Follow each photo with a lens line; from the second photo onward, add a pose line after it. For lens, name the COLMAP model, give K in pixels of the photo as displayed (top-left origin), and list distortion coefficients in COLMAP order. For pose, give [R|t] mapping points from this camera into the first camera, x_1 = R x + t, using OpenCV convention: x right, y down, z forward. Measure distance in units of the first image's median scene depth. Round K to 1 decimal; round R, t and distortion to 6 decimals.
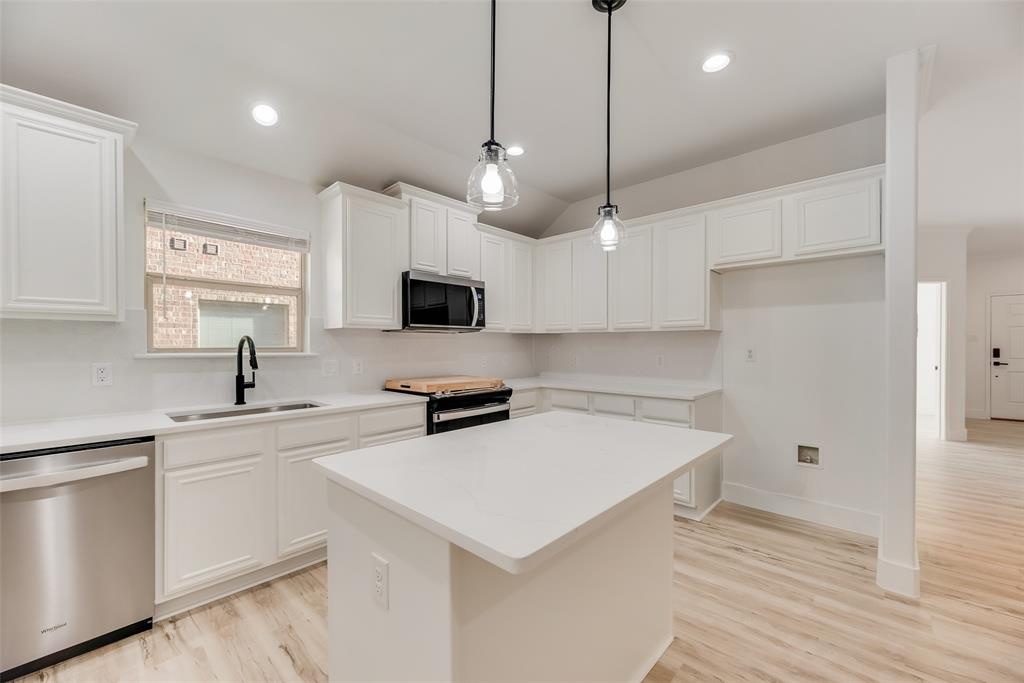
lens RADIAL K [[411.6, 0, 513.4], [0, 411.6, 346.5], [0, 0, 1]] dist [0.001339, 0.000215]
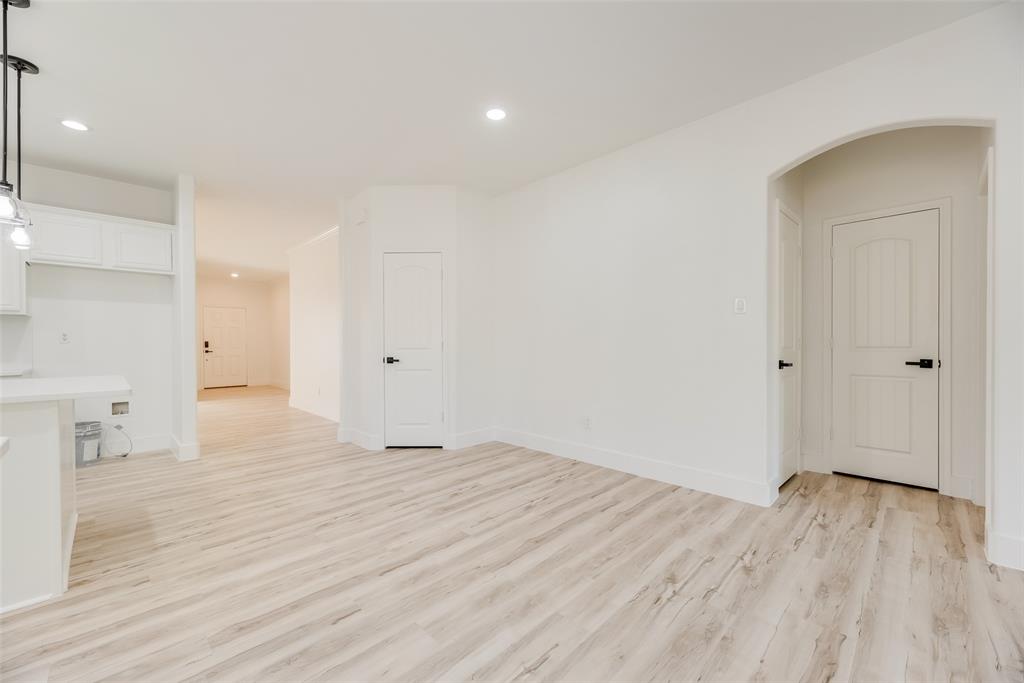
lens RADIAL K [[411.6, 0, 514.2], [0, 411.6, 345.1], [0, 0, 1]] dist [0.001339, 0.000215]
pose [[0.041355, -0.003213, 0.999139, -0.614981], [0.009958, 0.999946, 0.002803, 0.054172], [-0.999095, 0.009833, 0.041385, -0.392466]]
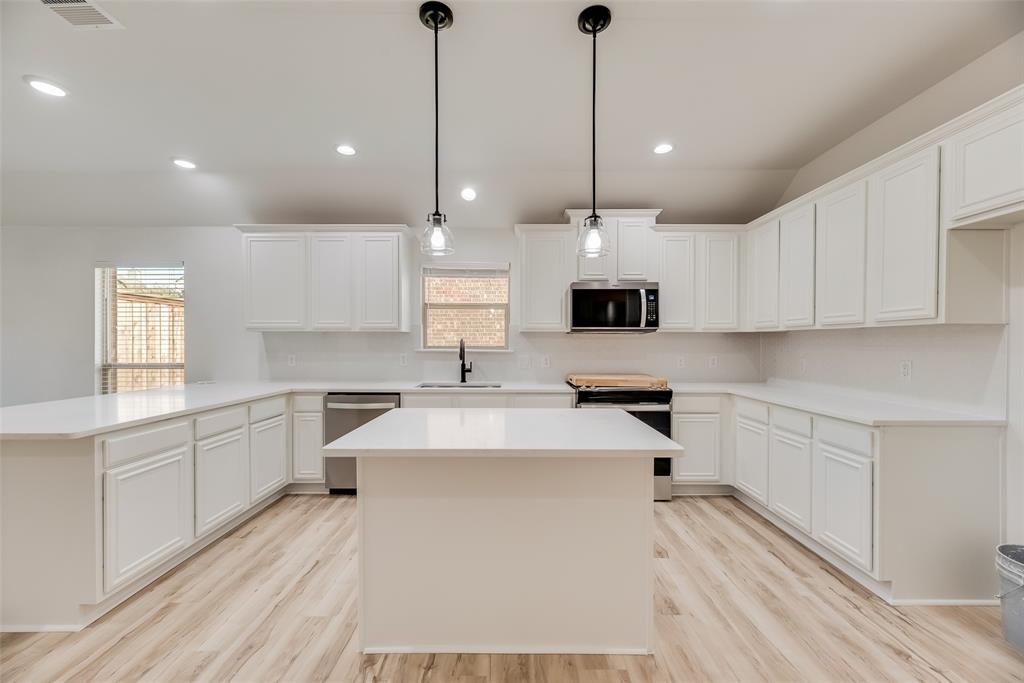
lens RADIAL K [[411.6, 0, 507.8], [0, 411.6, 342.1], [0, 0, 1]] dist [0.001339, 0.000215]
pose [[0.673100, -0.000666, -0.739551, 0.497803], [-0.006187, 0.999960, -0.006531, -0.002580], [0.739526, 0.008971, 0.673068, 0.062958]]
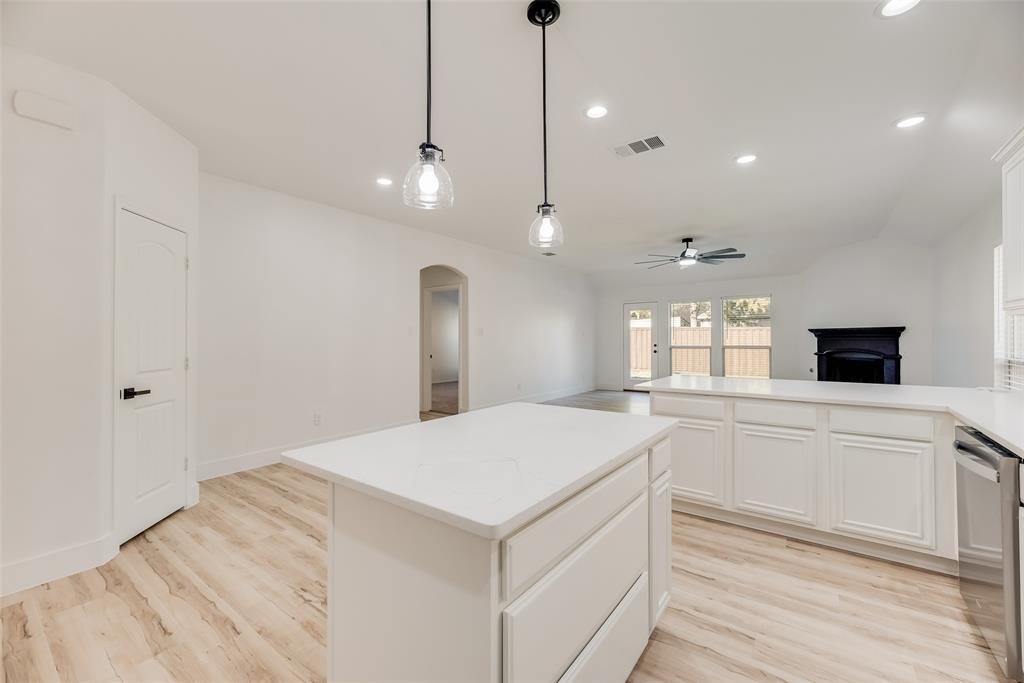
lens RADIAL K [[411.6, 0, 513.7], [0, 411.6, 339.5], [0, 0, 1]] dist [0.001339, 0.000215]
pose [[-0.993997, 0.007459, -0.109156, 0.085761], [0.006334, 0.999923, 0.010650, -0.007251], [0.109228, 0.009895, -0.993968, 0.985595]]
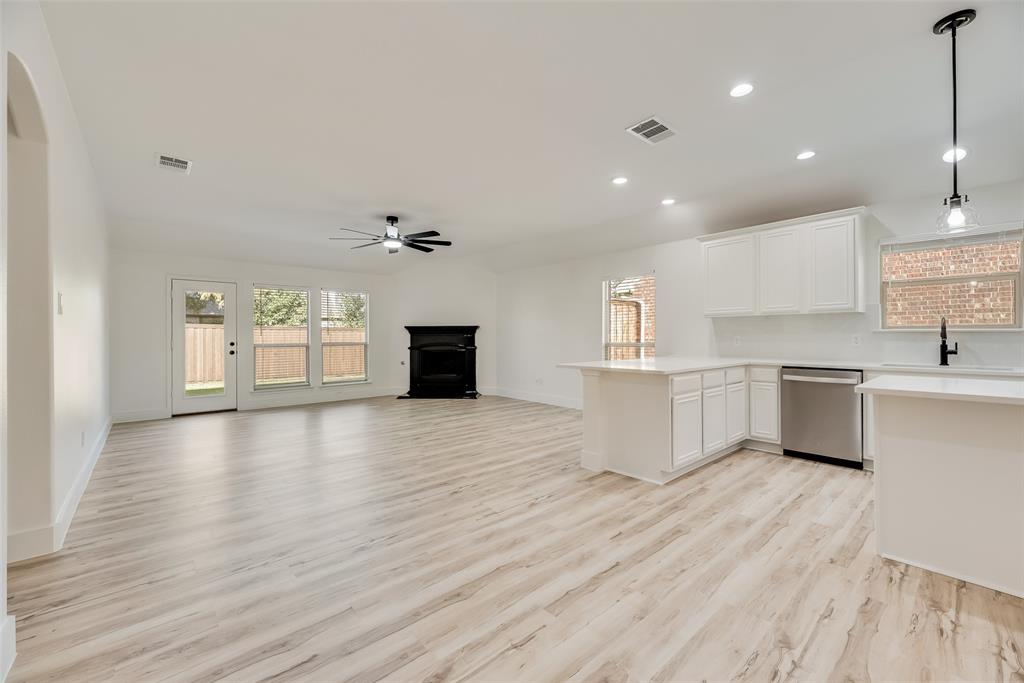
lens RADIAL K [[411.6, 0, 514.6], [0, 411.6, 334.3], [0, 0, 1]] dist [0.001339, 0.000215]
pose [[-0.098506, -0.005591, -0.995121, 0.722864], [-0.001082, 0.999984, -0.005511, 0.036725], [0.995136, 0.000533, -0.098510, -0.258822]]
